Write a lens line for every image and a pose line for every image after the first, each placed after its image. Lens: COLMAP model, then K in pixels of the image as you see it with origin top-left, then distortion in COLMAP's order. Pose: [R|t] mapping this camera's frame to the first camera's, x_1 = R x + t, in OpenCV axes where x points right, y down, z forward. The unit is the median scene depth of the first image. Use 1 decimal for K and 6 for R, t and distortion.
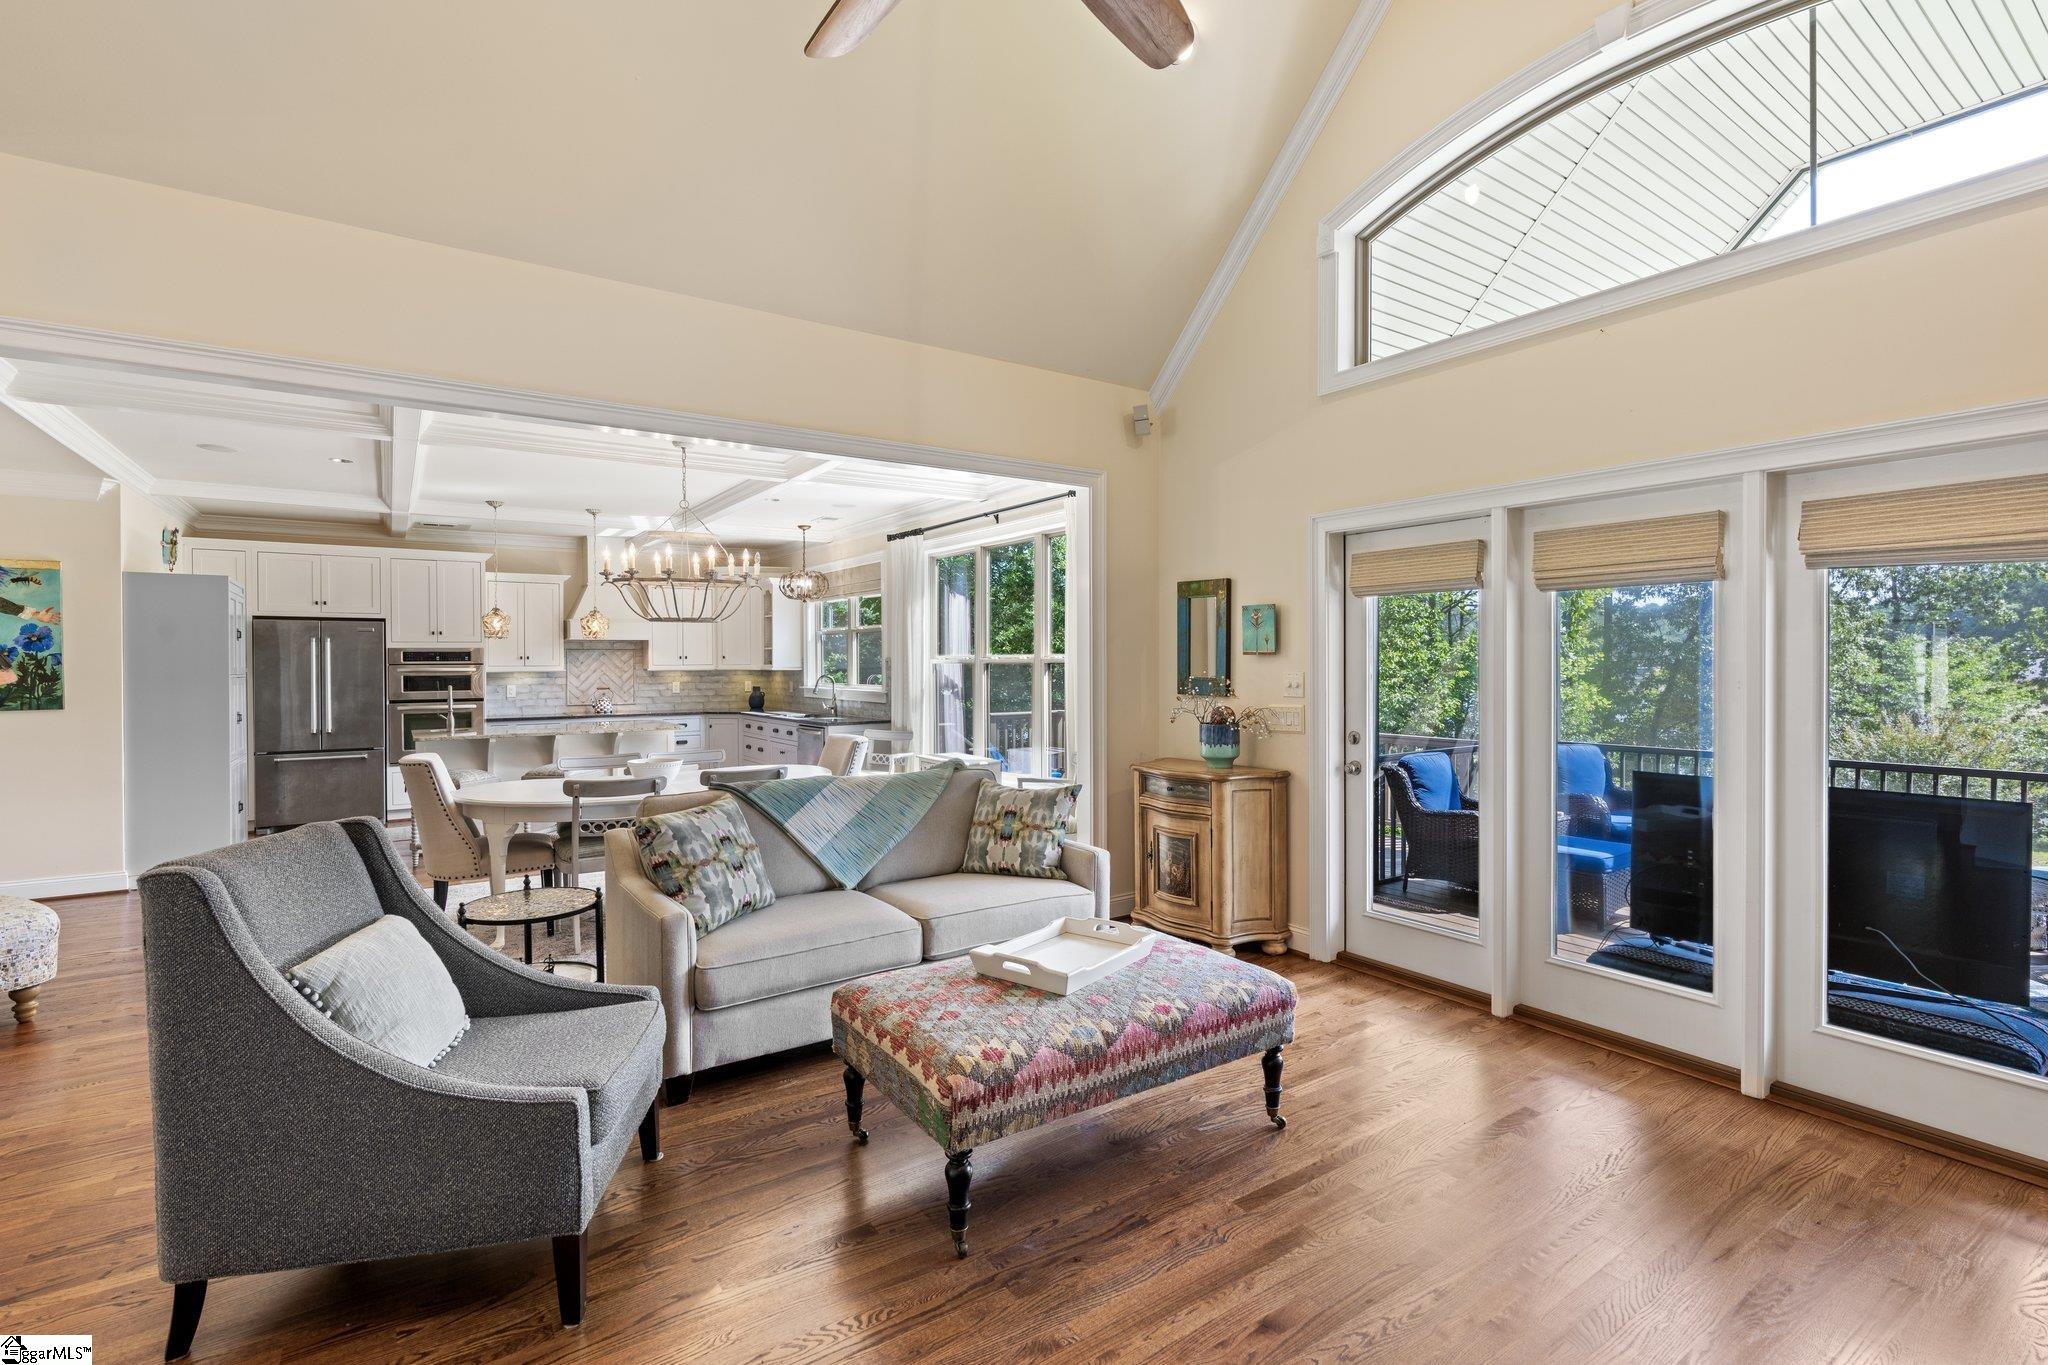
lens RADIAL K [[938.9, 0, 1027.8], [0, 938.9, 672.9], [0, 0, 1]] dist [-0.013969, 0.004531]
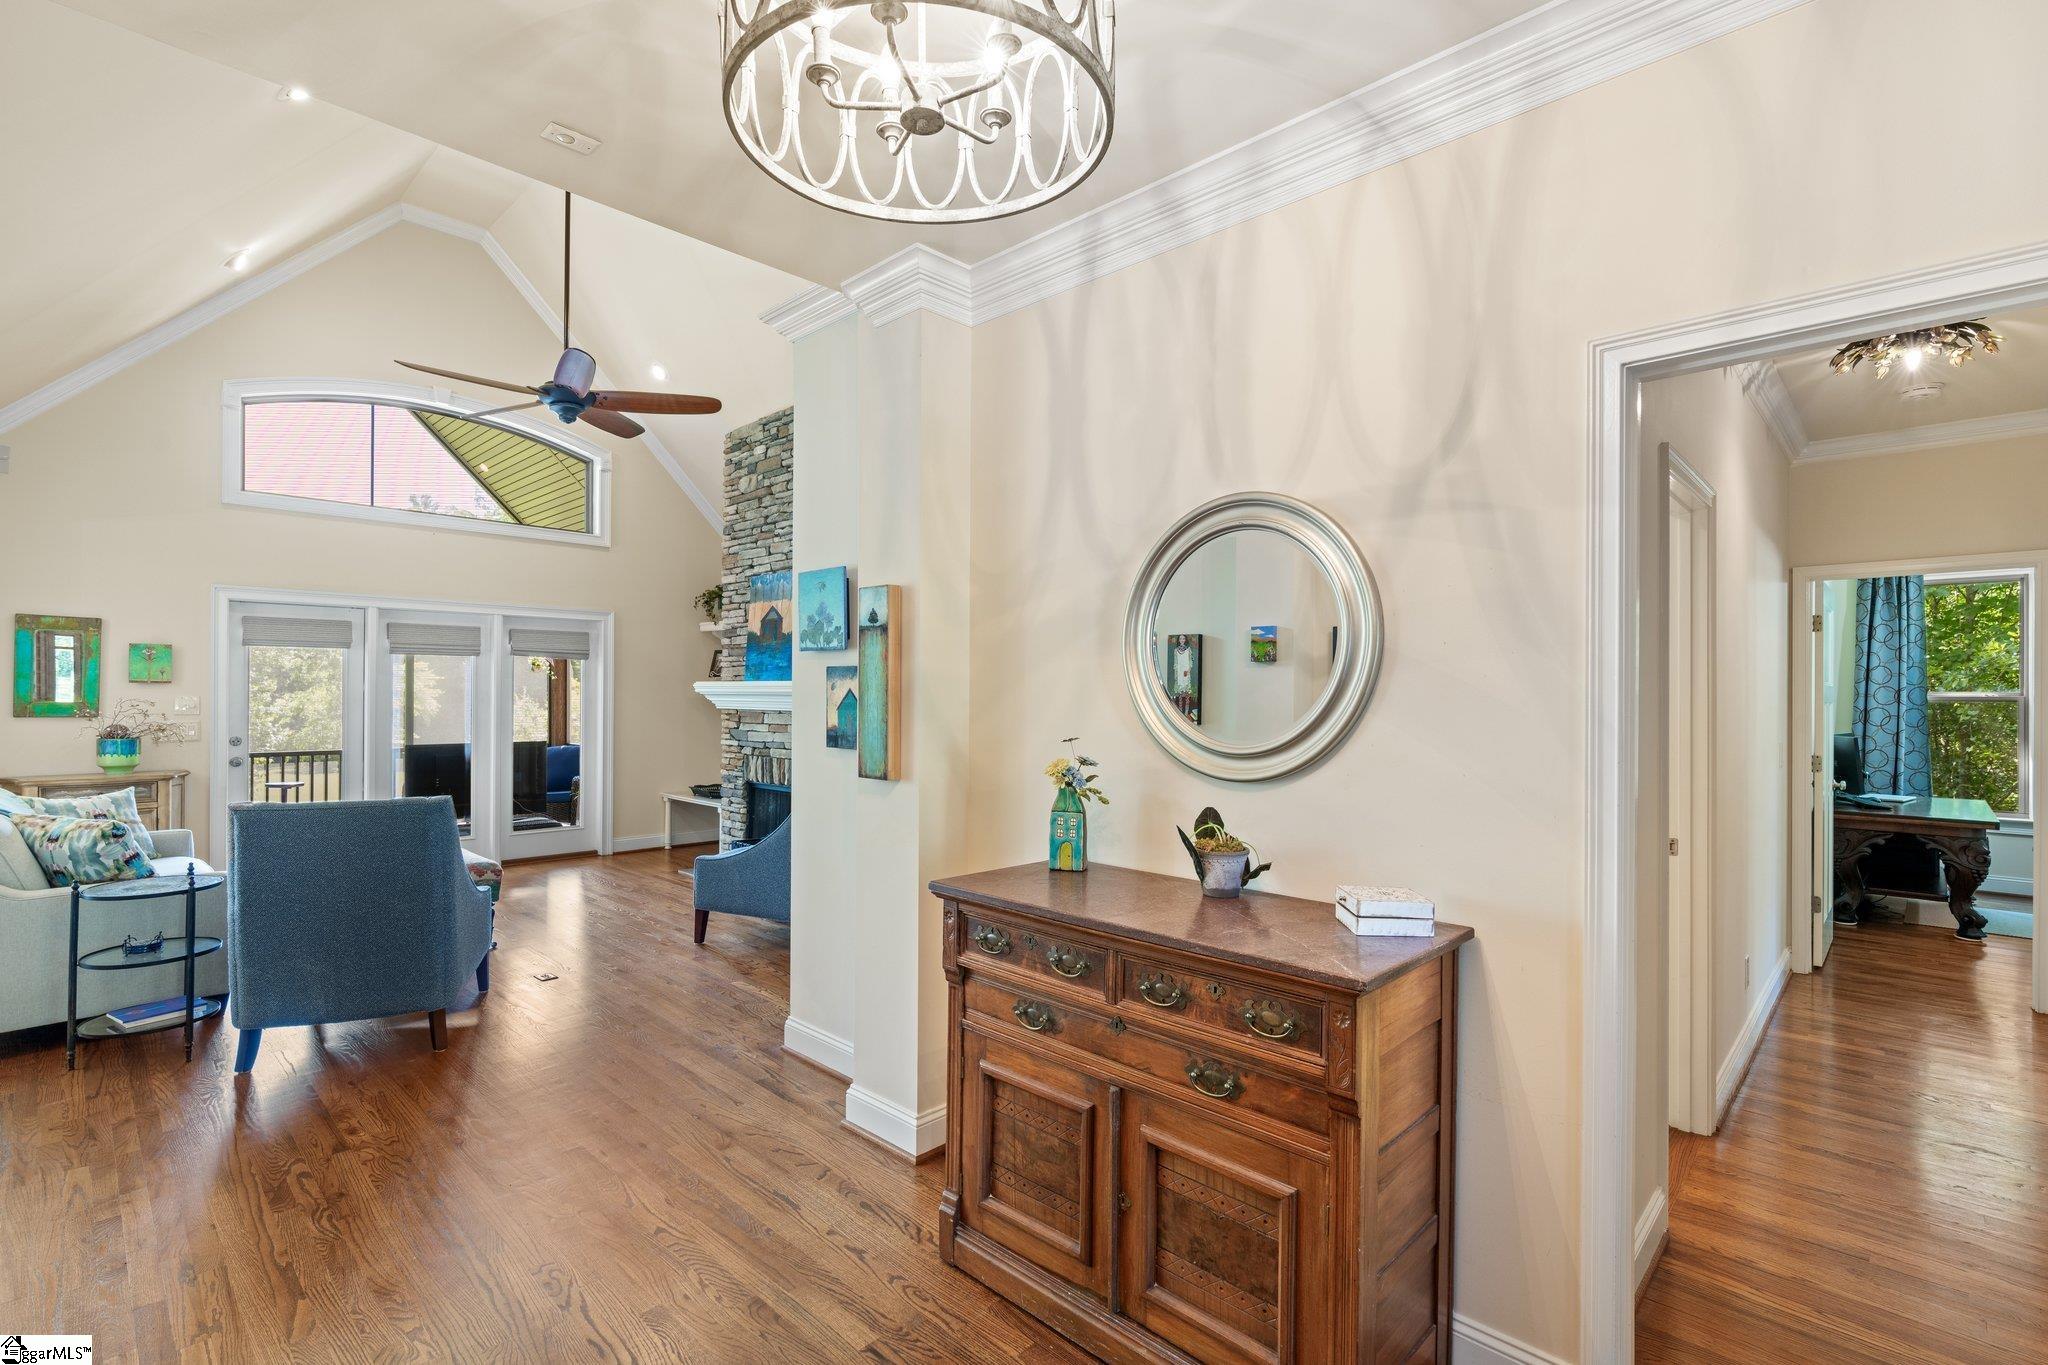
lens RADIAL K [[938.9, 0, 1007.1], [0, 938.9, 693.8], [0, 0, 1]] dist [-0.013969, 0.004531]
pose [[-0.185317, 0.002848, 0.982675, -0.679812], [0.001421, 0.999996, -0.002631, 0.001229], [-0.982678, 0.000909, -0.185320, 0.049966]]
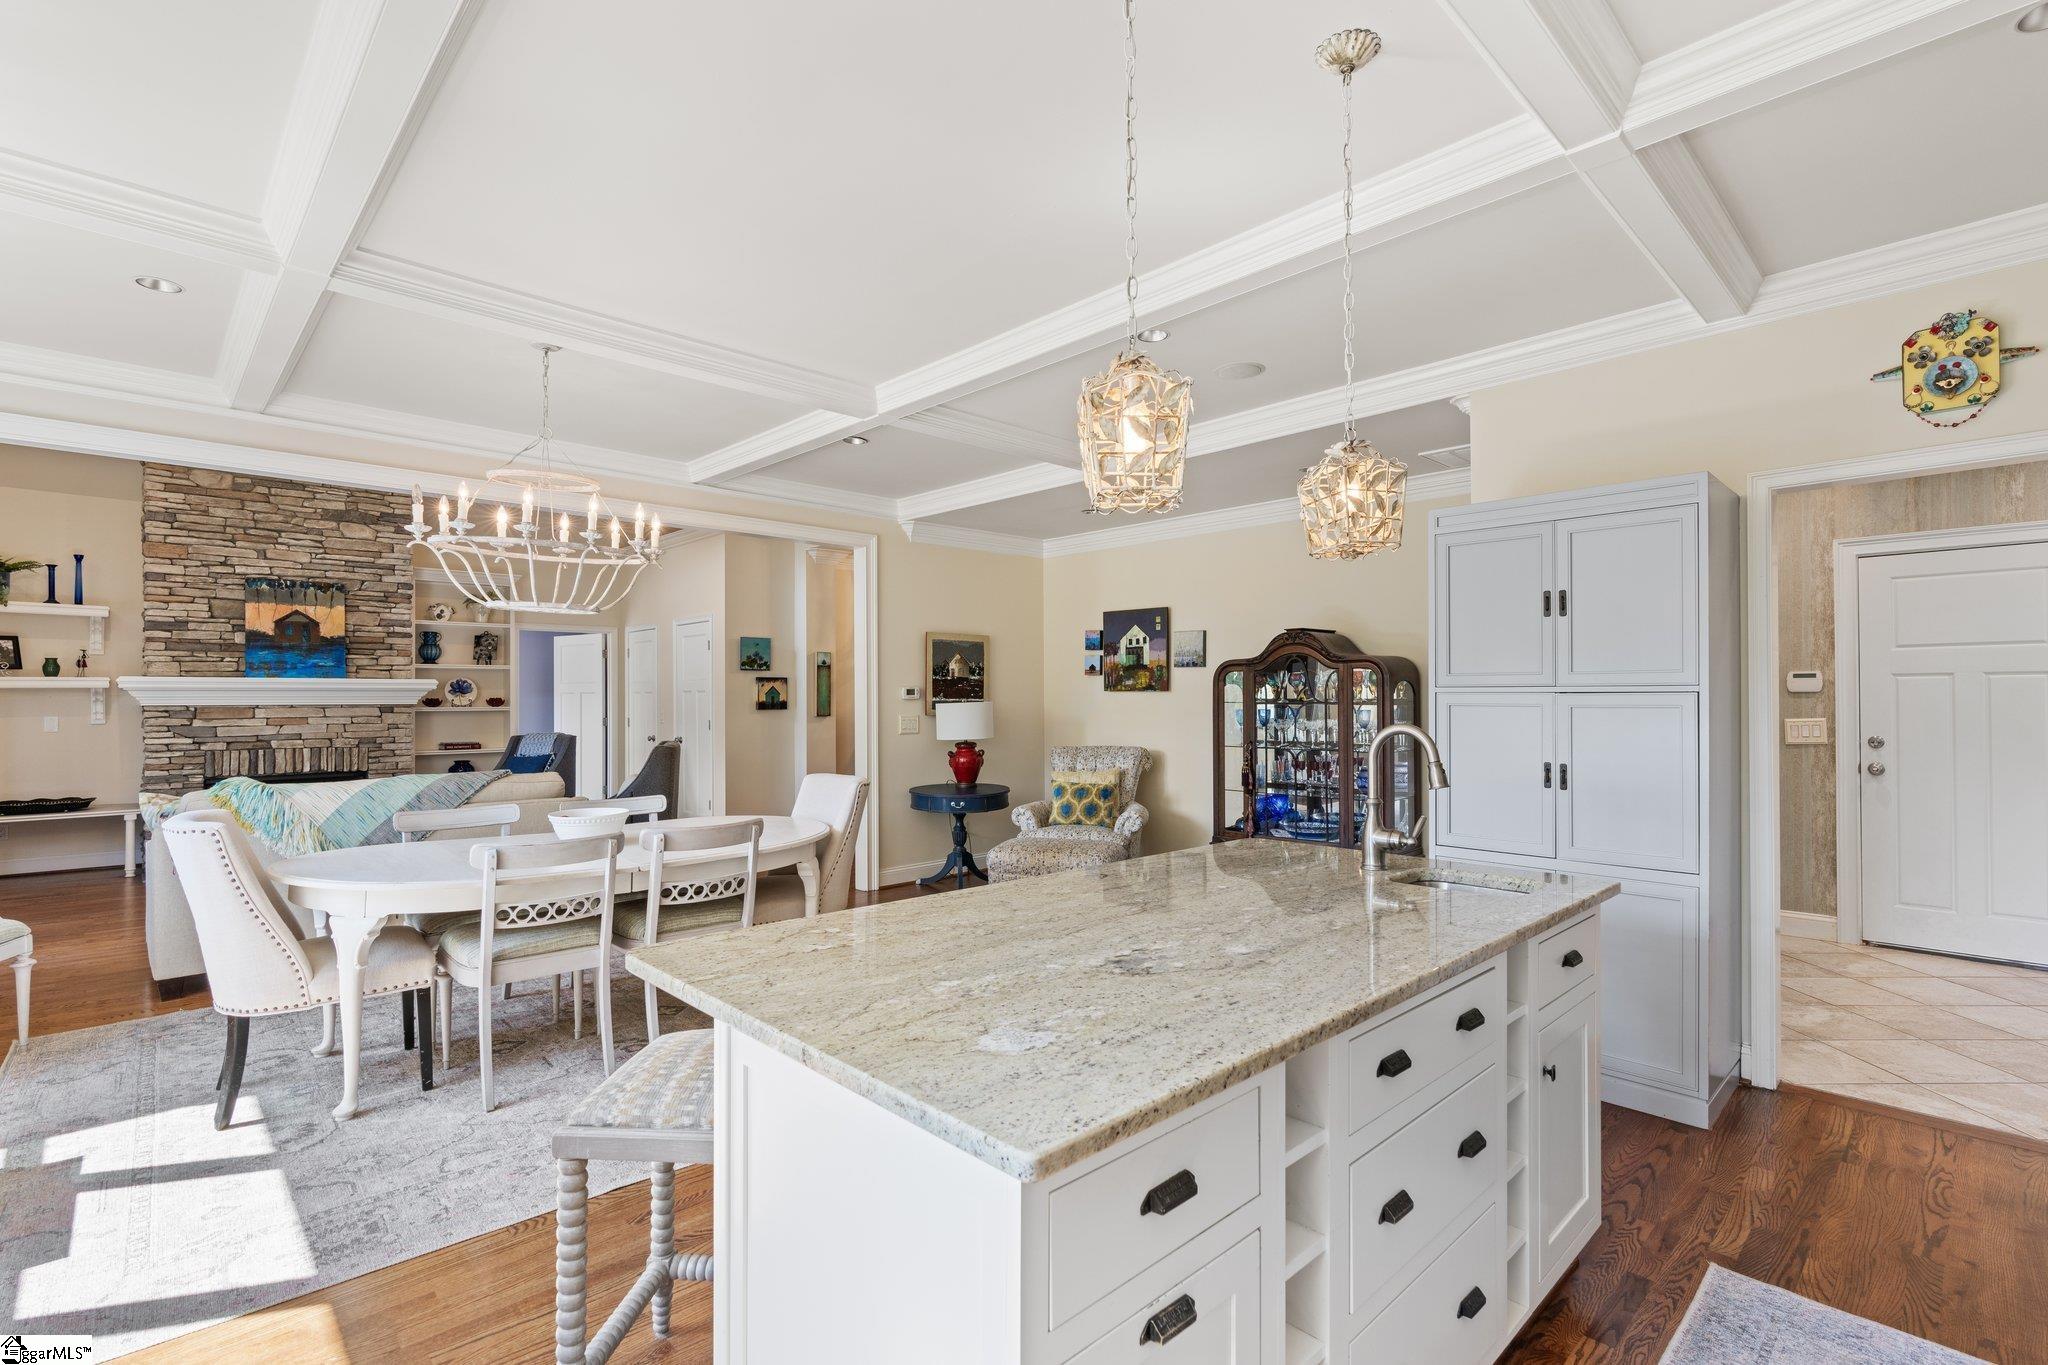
lens RADIAL K [[938.9, 0, 1024.2], [0, 938.9, 692.0], [0, 0, 1]] dist [-0.013969, 0.004531]
pose [[-0.987222, 0.006127, -0.159231, -0.381566], [0.005517, 0.999976, 0.004273, 0.001232], [0.159254, 0.003340, -0.987232, 1.107986]]
